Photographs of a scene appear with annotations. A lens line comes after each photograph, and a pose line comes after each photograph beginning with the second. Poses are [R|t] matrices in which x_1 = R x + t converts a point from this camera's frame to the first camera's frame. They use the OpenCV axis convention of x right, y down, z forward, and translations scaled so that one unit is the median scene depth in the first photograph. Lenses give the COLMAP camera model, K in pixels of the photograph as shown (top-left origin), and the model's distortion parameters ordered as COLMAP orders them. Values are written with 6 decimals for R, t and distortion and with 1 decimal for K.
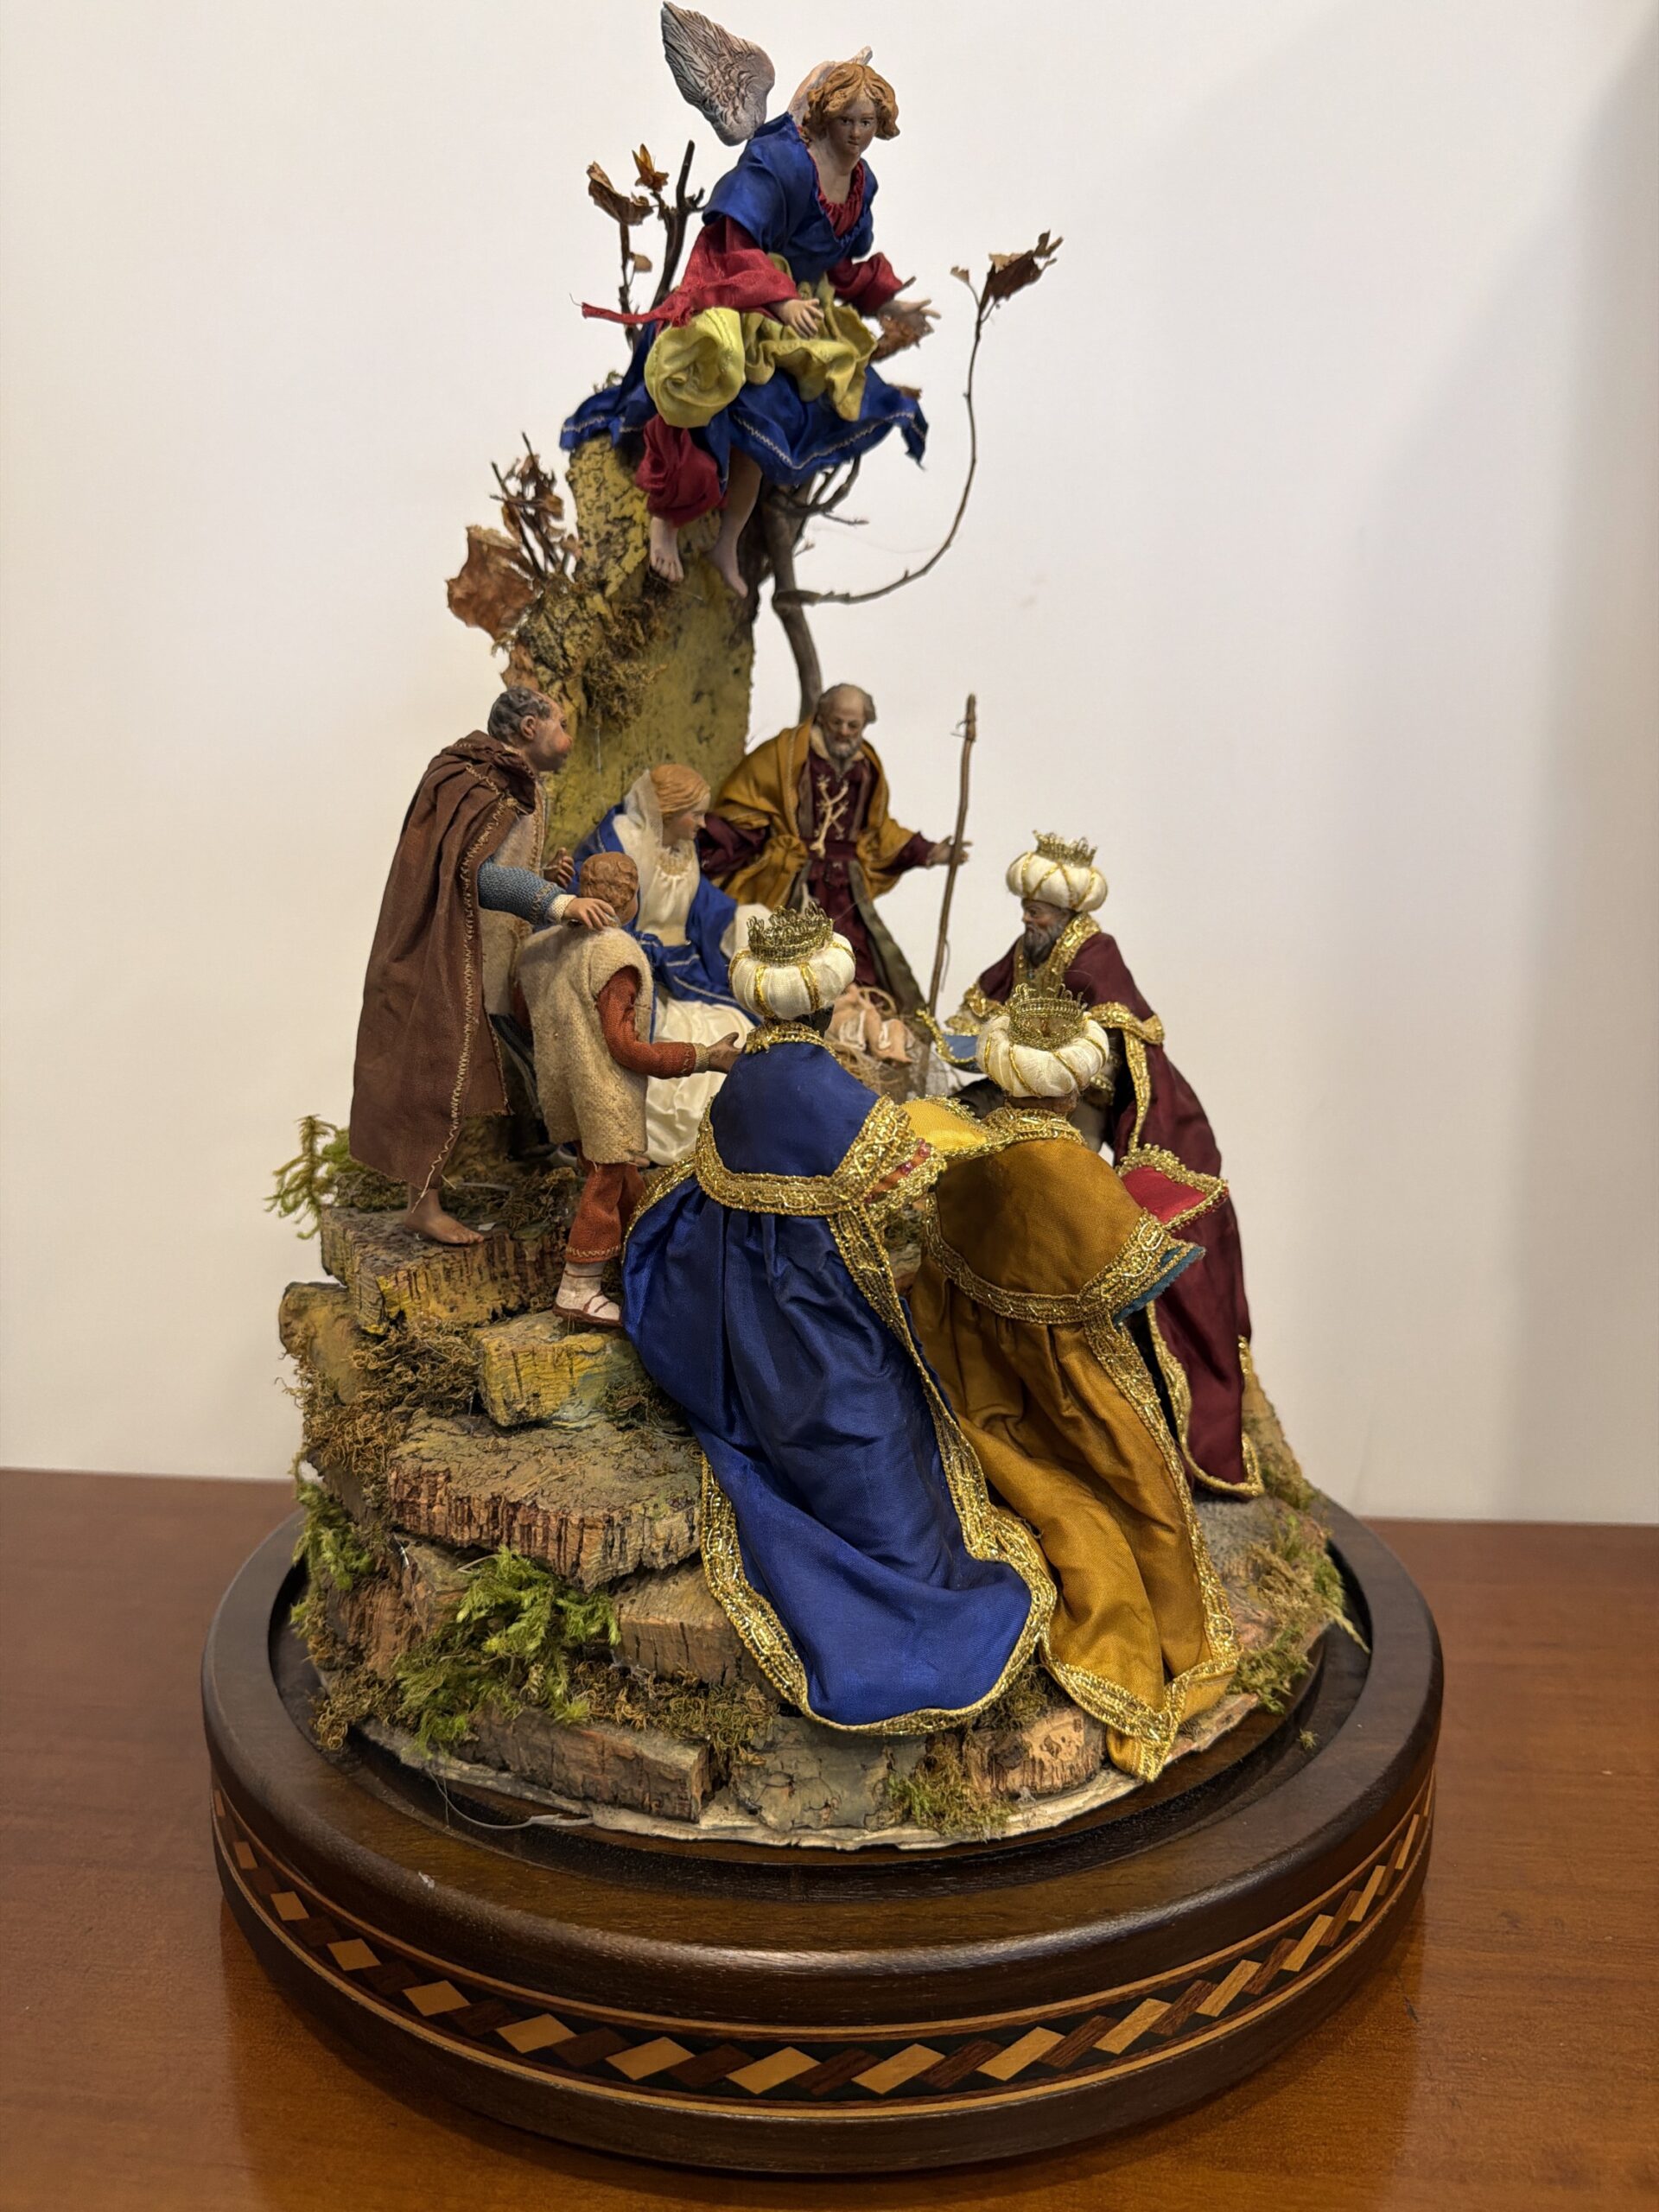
lens RADIAL K [[1726.8, 0, 869.8], [0, 1726.8, 1198.5], [0, 0, 1]] dist [0.010310, -0.013964]
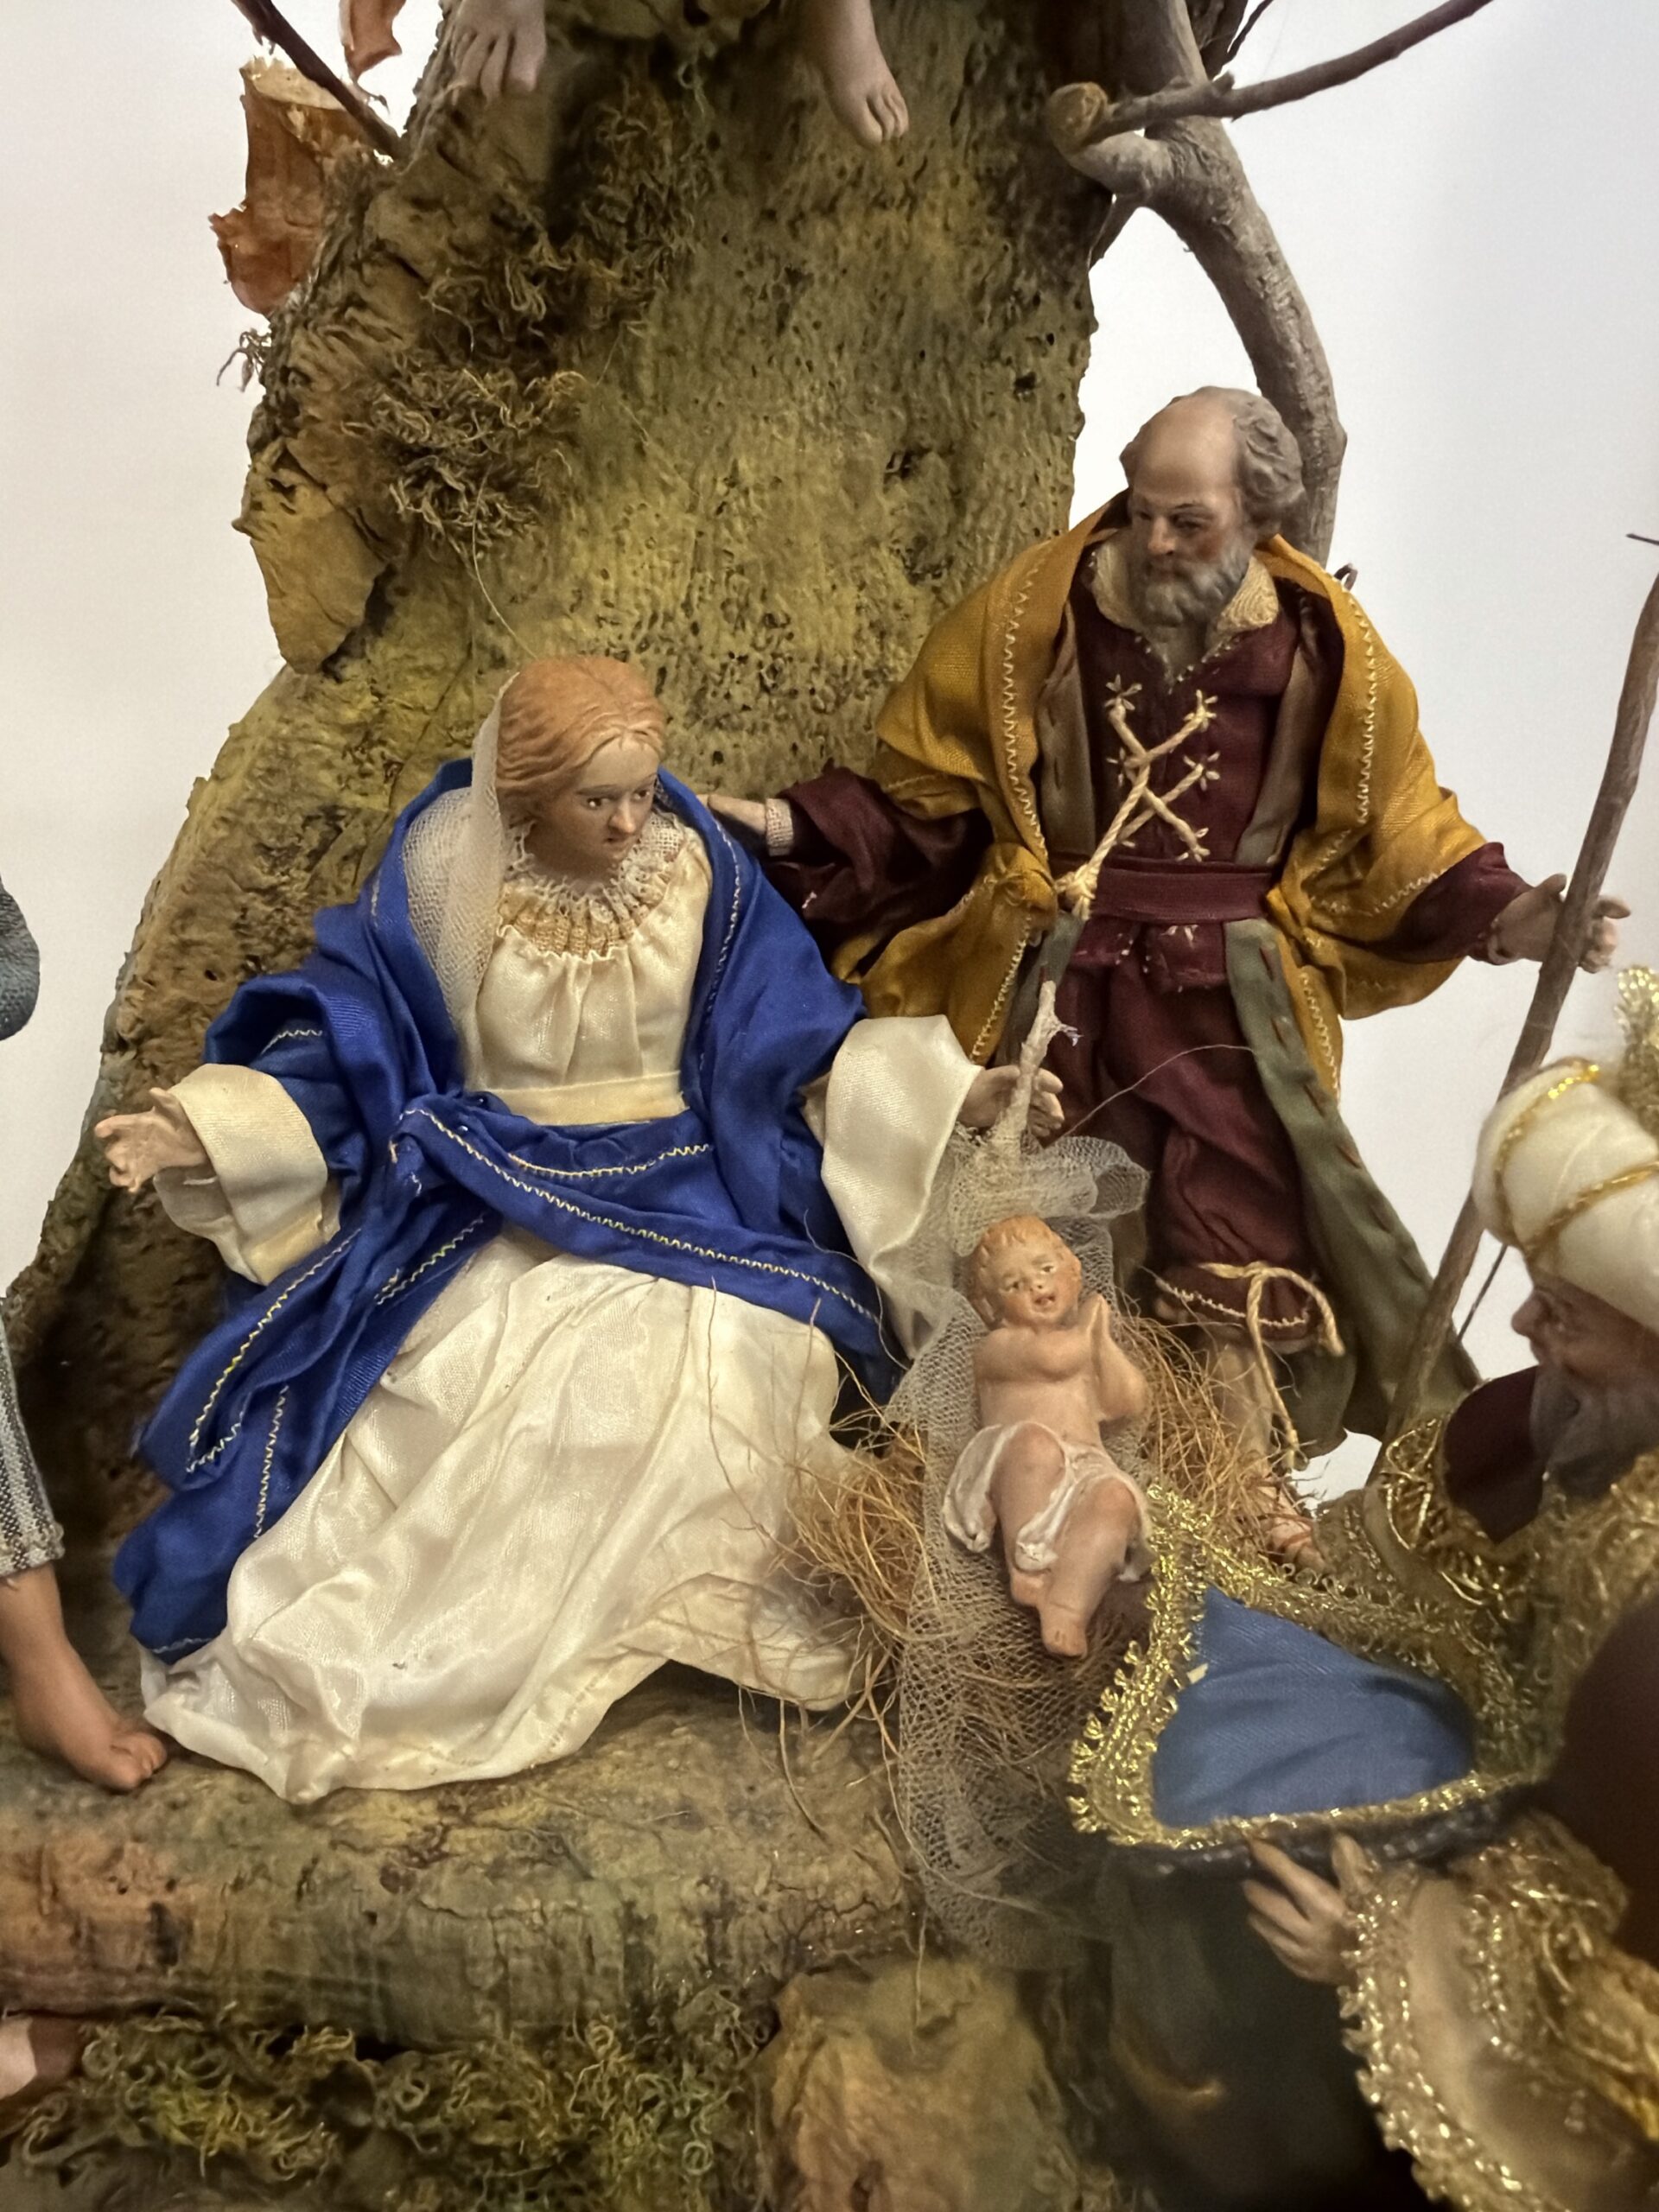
lens RADIAL K [[1568.8, 0, 849.0], [0, 1568.8, 1096.6], [0, 0, 1]] dist [-0.013582, 0.016231]
pose [[0.741651, 0.194790, -0.641881, 0.145719], [-0.144591, 0.980837, 0.130586, -0.196982], [0.655017, -0.004039, 0.755603, 0.734424]]
